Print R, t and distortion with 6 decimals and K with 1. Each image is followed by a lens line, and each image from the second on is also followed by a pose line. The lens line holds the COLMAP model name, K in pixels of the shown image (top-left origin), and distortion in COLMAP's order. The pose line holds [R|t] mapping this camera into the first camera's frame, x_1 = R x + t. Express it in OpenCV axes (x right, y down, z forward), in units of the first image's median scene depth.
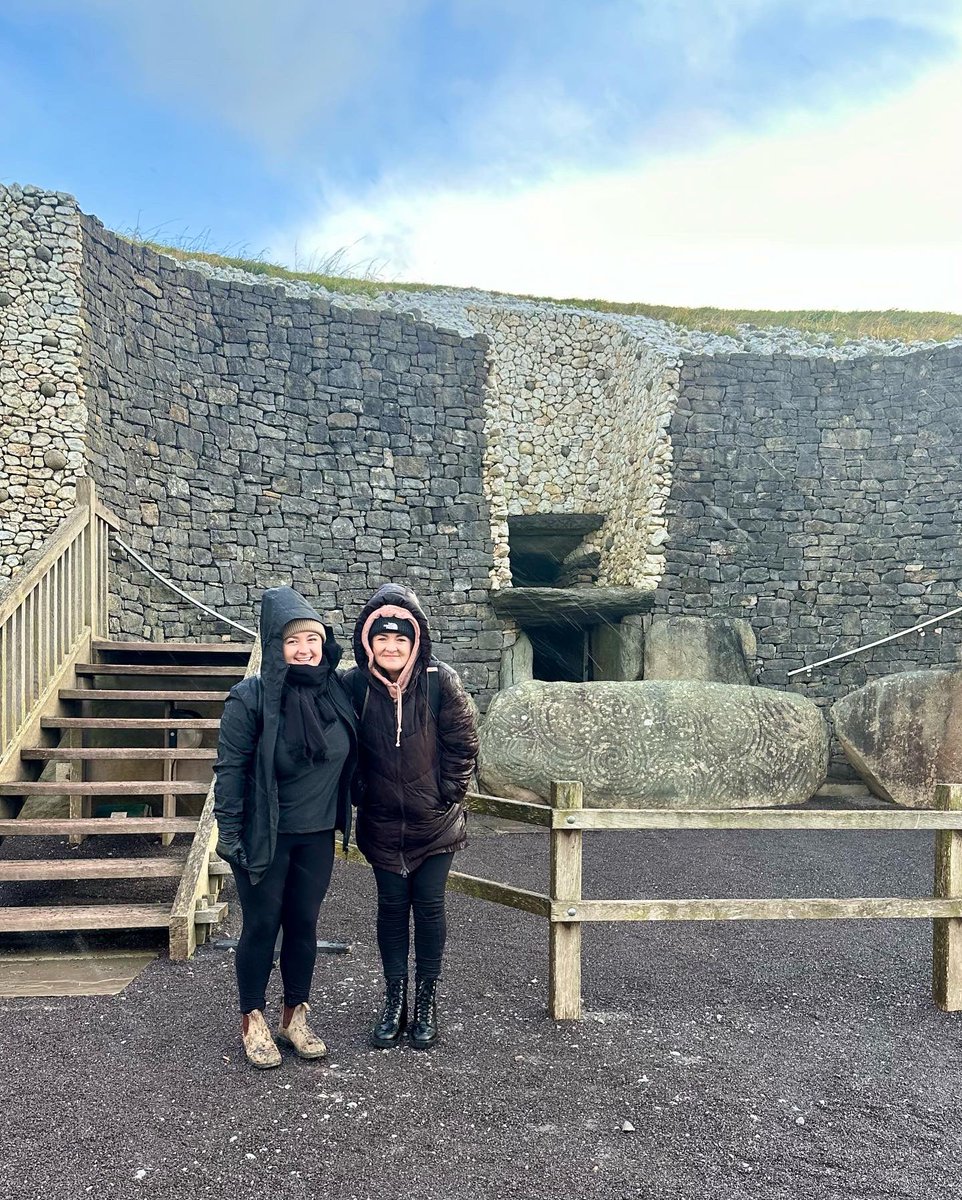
lens RADIAL K [[837.9, 0, 481.0], [0, 837.9, 600.0], [0, 0, 1]] dist [0.002591, -0.004617]
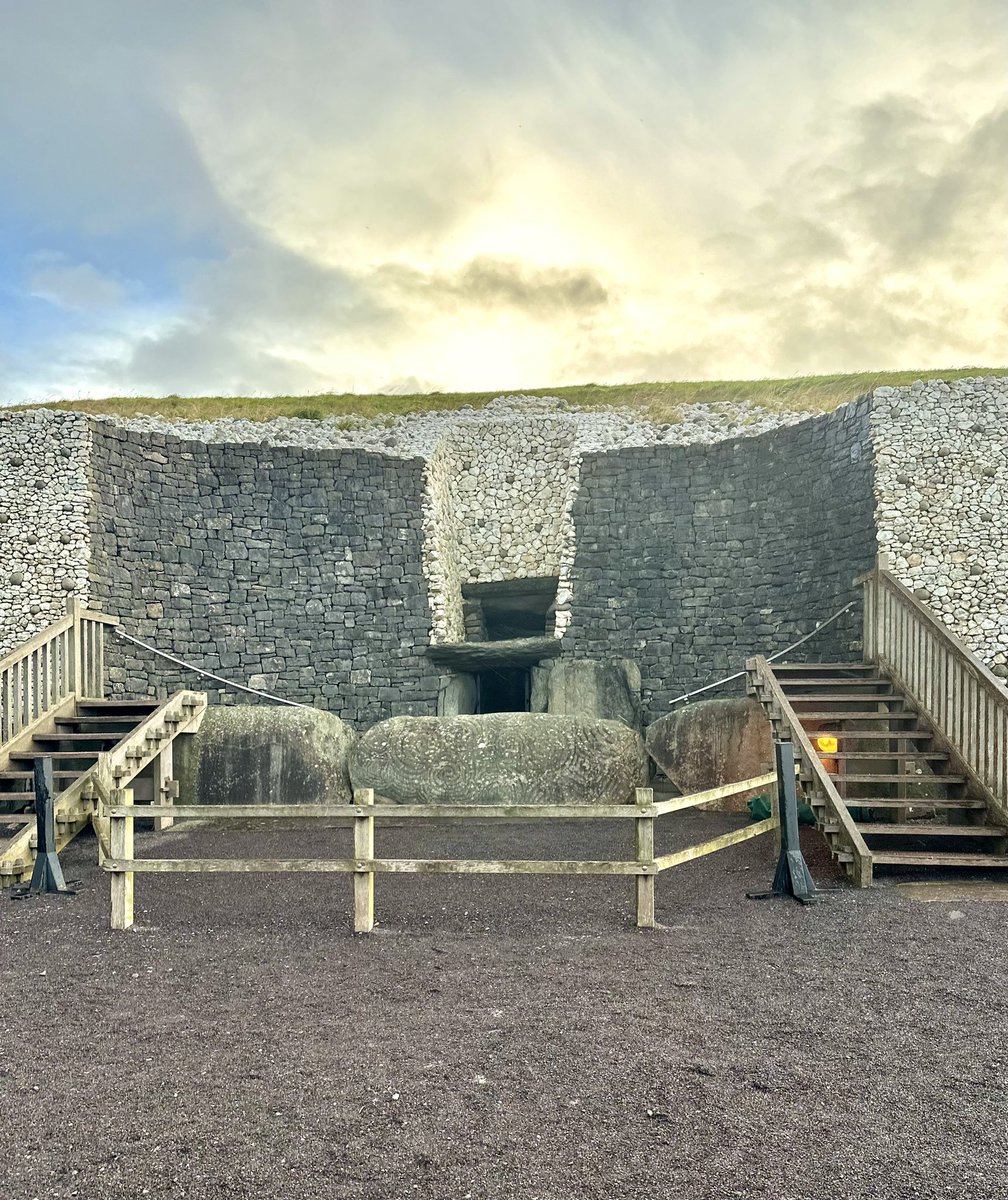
lens RADIAL K [[718.3, 0, 504.0], [0, 718.3, 600.0], [0, 0, 1]] dist [0.050299, -0.054852]
pose [[0.977140, -0.058094, -0.204505, 0.379787], [0.048029, 0.997394, -0.053844, -0.017909], [0.207100, 0.042791, 0.977383, -0.102944]]
